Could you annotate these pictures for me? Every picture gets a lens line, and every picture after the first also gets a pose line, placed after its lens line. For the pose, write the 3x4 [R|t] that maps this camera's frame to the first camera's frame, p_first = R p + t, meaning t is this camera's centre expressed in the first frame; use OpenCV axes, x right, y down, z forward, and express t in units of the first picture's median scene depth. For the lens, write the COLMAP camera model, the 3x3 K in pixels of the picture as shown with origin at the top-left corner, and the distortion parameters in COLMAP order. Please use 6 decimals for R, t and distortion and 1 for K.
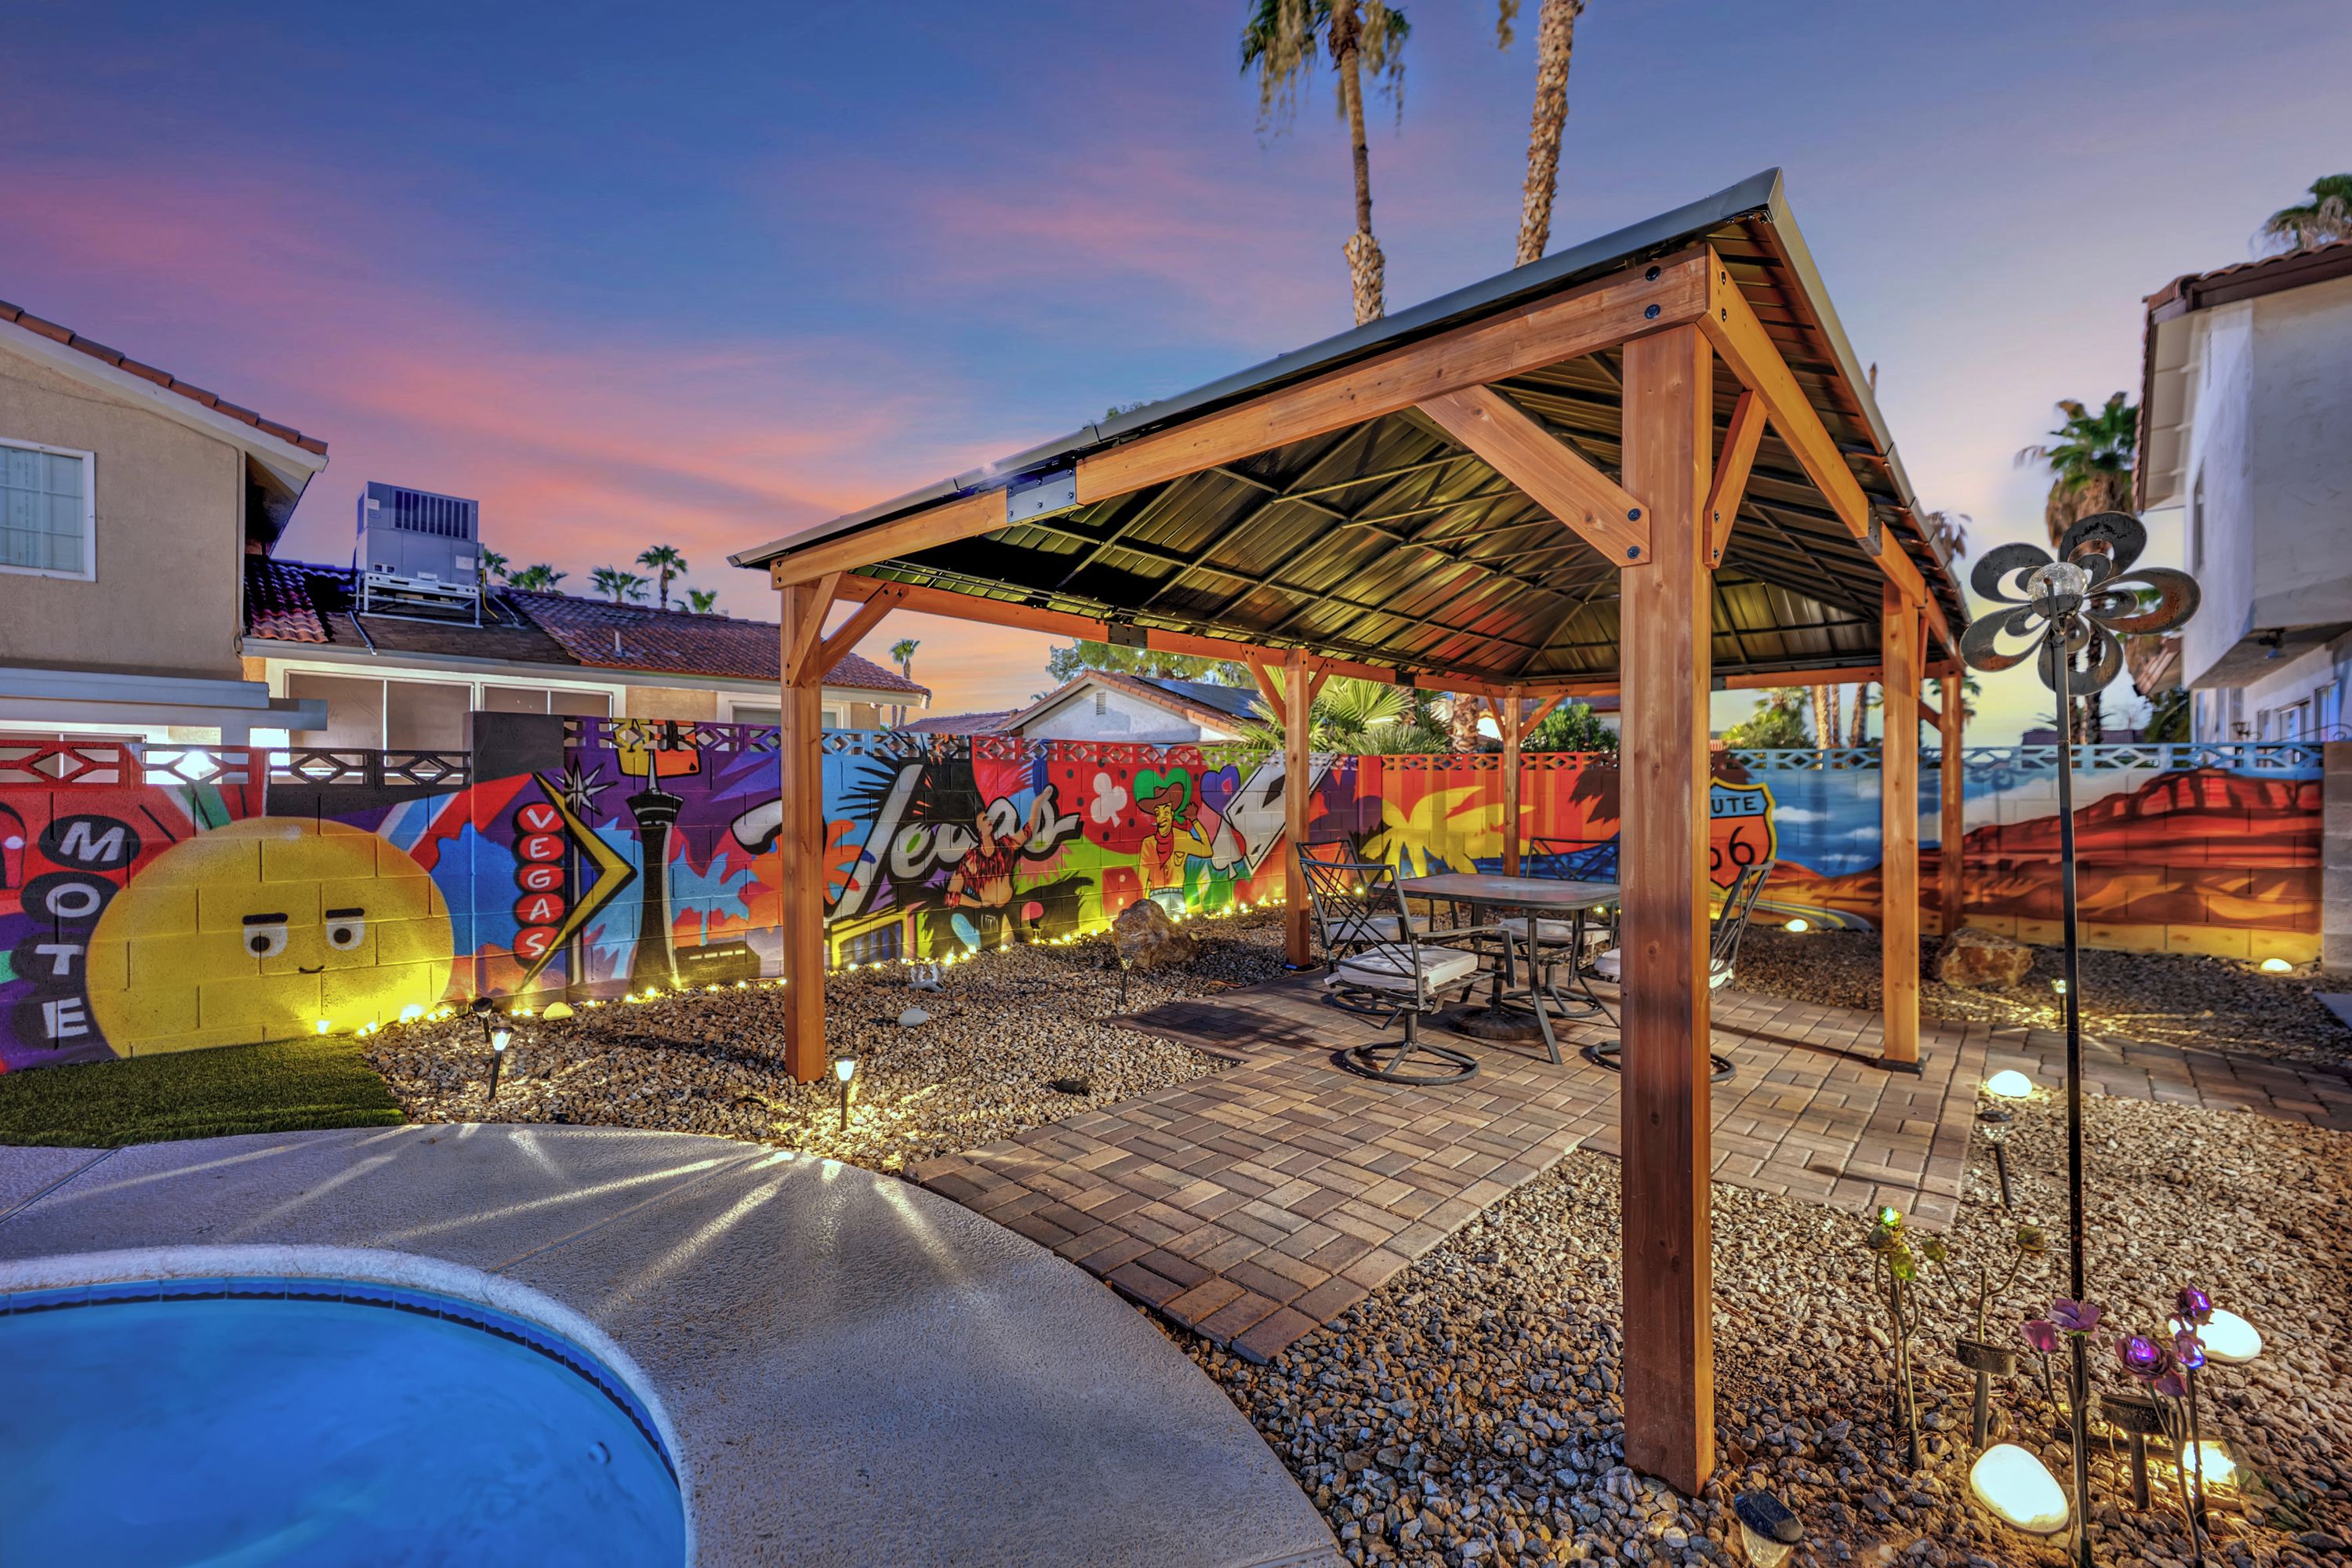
lens RADIAL K [[976.9, 0, 1188.5], [0, 976.9, 789.7], [0, 0, 1]] dist [-0.024905, 0.001392]
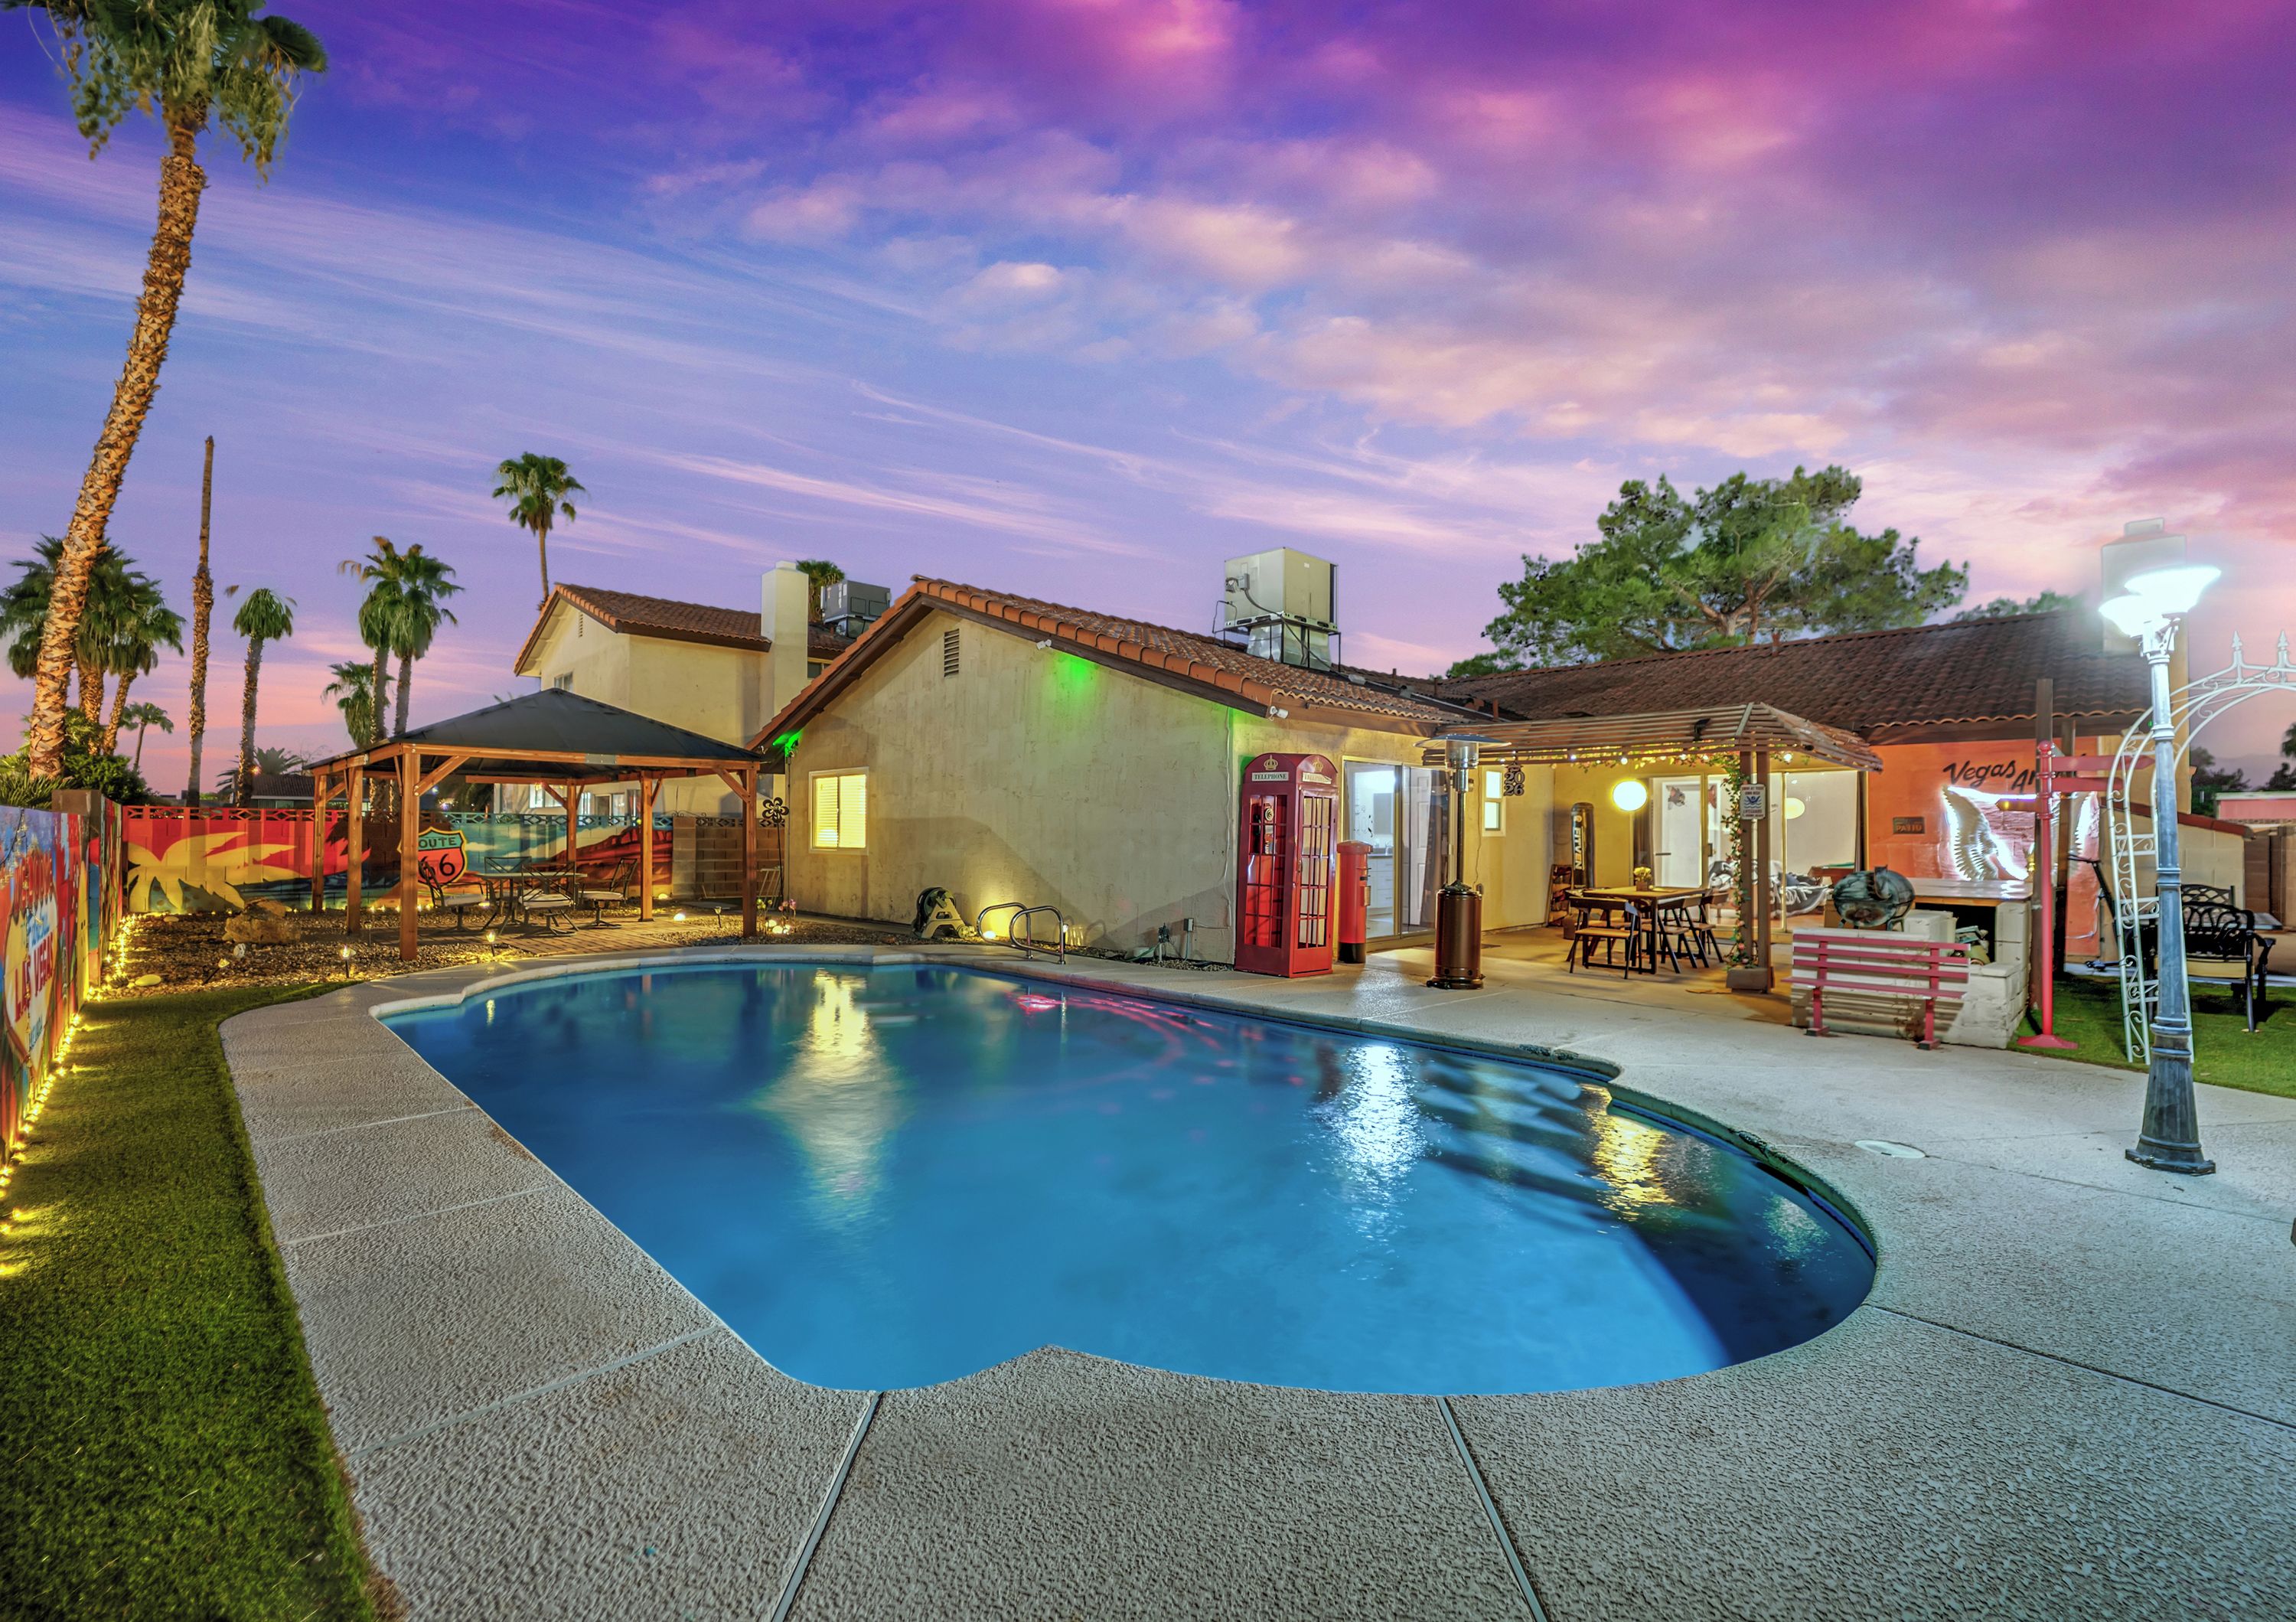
lens RADIAL K [[1031.1, 0, 1135.6], [0, 1031.1, 806.5], [0, 0, 1]] dist [-0.004248, -0.000408]
pose [[0.062728, 0.020664, 0.997817, -1.642254], [-0.002360, 0.999786, -0.020556, -0.019208], [-0.998028, -0.001066, 0.062763, -0.532427]]
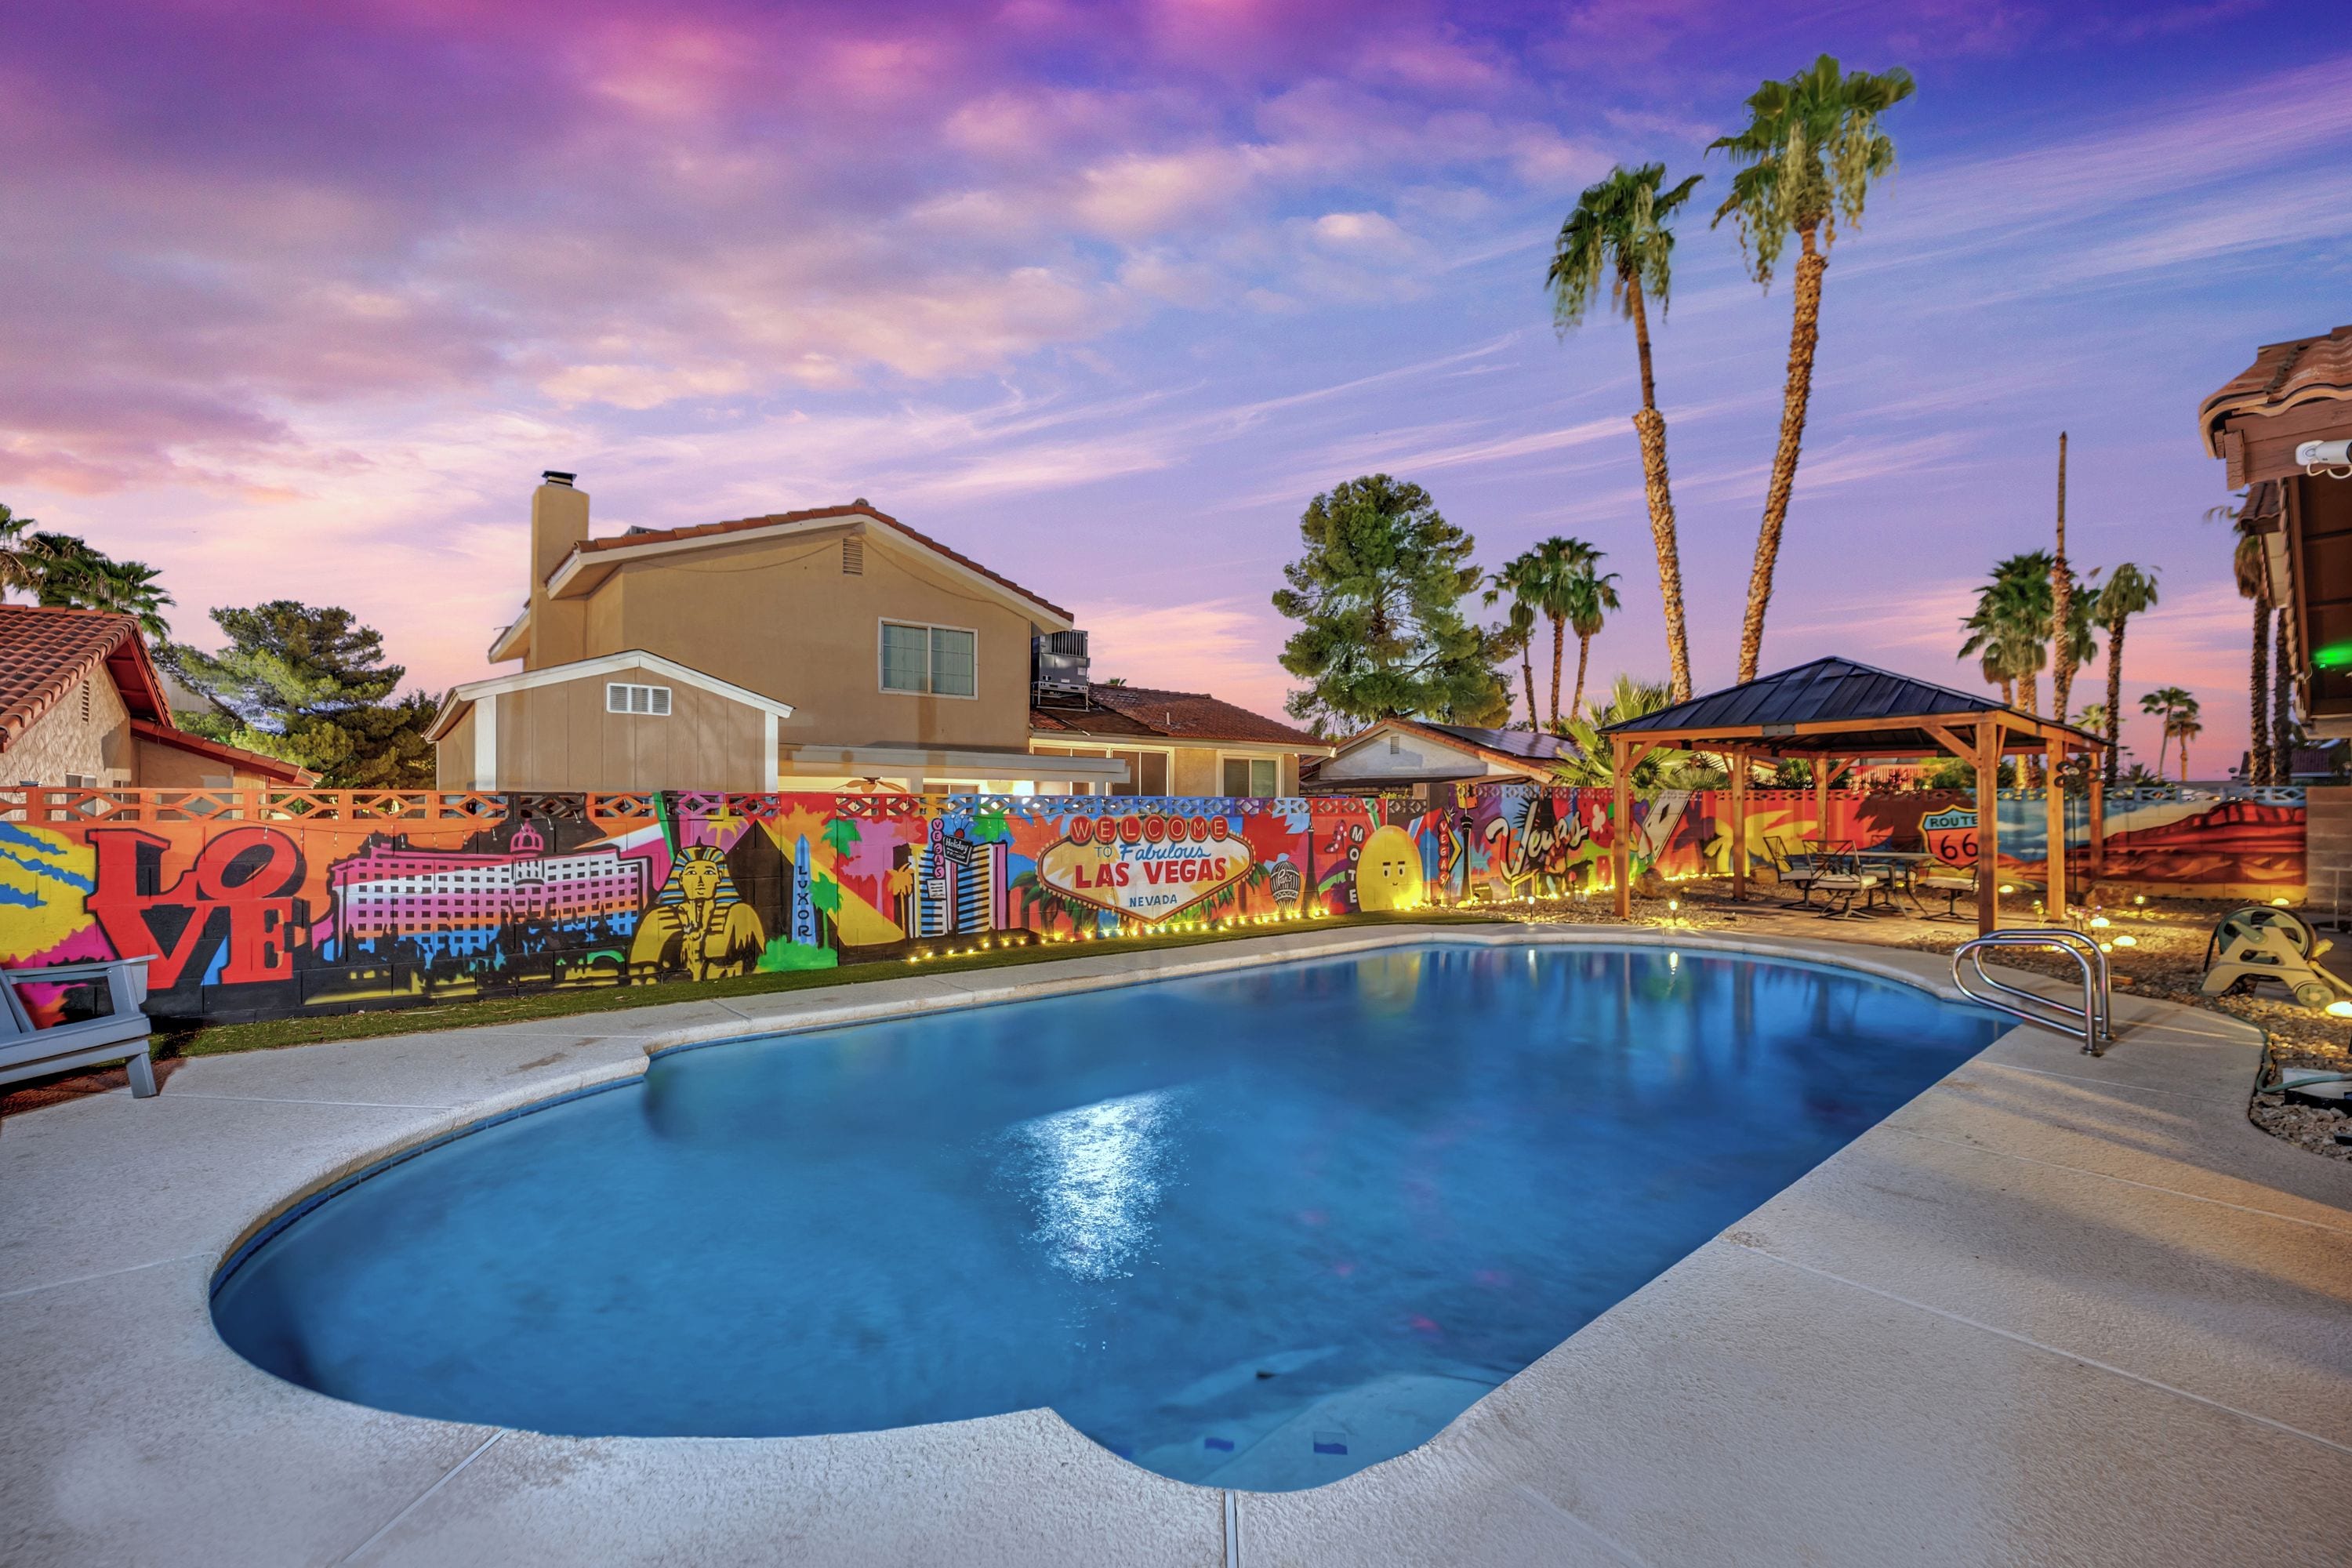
lens RADIAL K [[976.9, 0, 1167.0], [0, 976.9, 796.7], [0, 0, 1]] dist [-0.024905, 0.001392]
pose [[0.989187, -0.005357, -0.146560, -0.753671], [0.003213, 0.999884, -0.014858, -0.008583], [0.146623, 0.014226, 0.989090, -1.147326]]
